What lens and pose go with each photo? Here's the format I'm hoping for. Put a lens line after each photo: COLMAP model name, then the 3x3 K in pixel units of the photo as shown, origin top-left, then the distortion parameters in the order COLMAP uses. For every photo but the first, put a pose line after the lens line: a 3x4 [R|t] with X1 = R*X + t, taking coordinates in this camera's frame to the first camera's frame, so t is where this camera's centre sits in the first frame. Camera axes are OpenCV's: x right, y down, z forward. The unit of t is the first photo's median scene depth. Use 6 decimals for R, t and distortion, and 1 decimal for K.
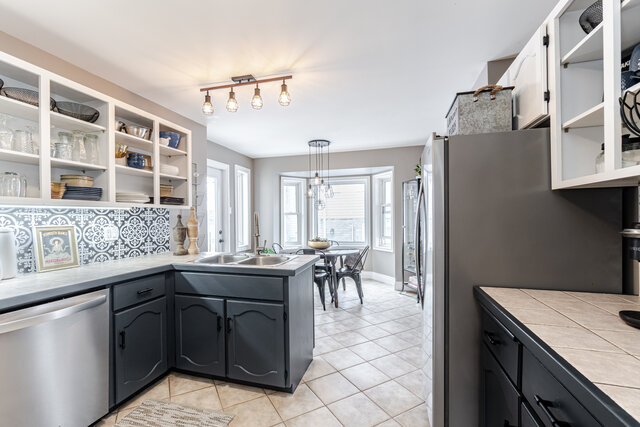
lens RADIAL K [[279.5, 0, 313.9], [0, 279.5, 214.7], [0, 0, 1]] dist [-0.000344, 0.000217]
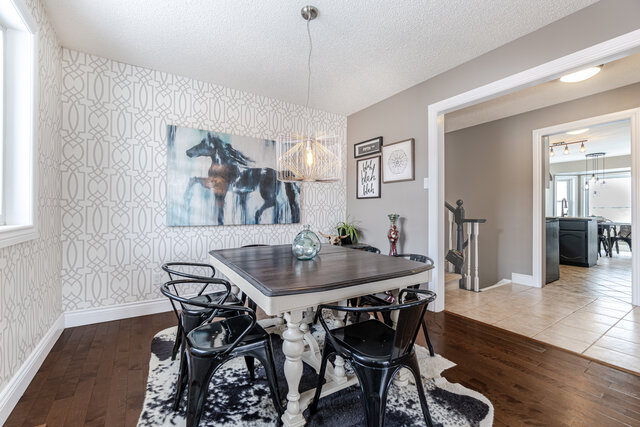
lens RADIAL K [[279.5, 0, 317.2], [0, 279.5, 208.9], [0, 0, 1]] dist [-0.000344, 0.000217]
pose [[0.757036, 0.006872, -0.653337, -0.217492], [-0.004205, 0.999975, 0.005646, 0.068888], [0.653360, -0.001527, 0.757046, -1.916236]]
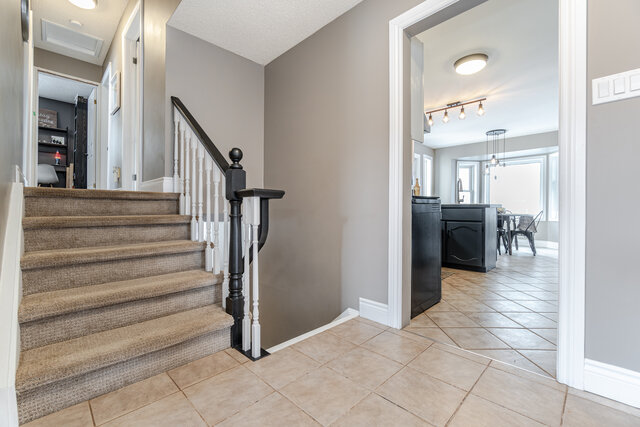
lens RADIAL K [[279.5, 0, 319.1], [0, 279.5, 210.0], [0, 0, 1]] dist [-0.000344, 0.000217]
pose [[0.878778, 0.015804, -0.476970, -0.126134], [-0.010605, 0.999851, 0.013591, 0.154695], [0.477114, -0.006885, 0.878815, -0.857461]]
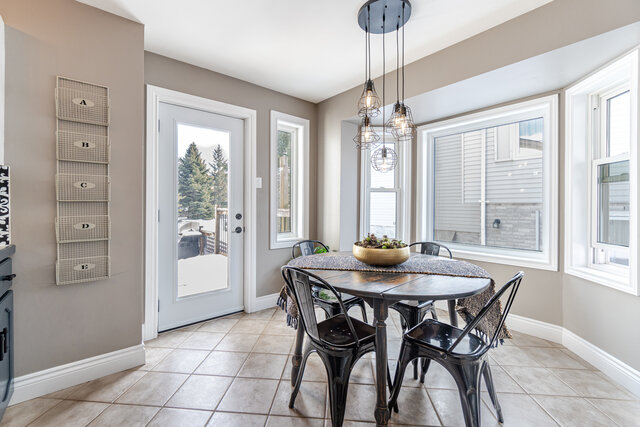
lens RADIAL K [[279.5, 0, 316.4], [0, 279.5, 204.6], [0, 0, 1]] dist [-0.000344, 0.000217]
pose [[0.832565, 0.007372, -0.553878, 0.280928], [-0.003465, 0.999961, 0.008102, 0.051457], [0.553916, -0.004826, 0.832559, 0.953658]]
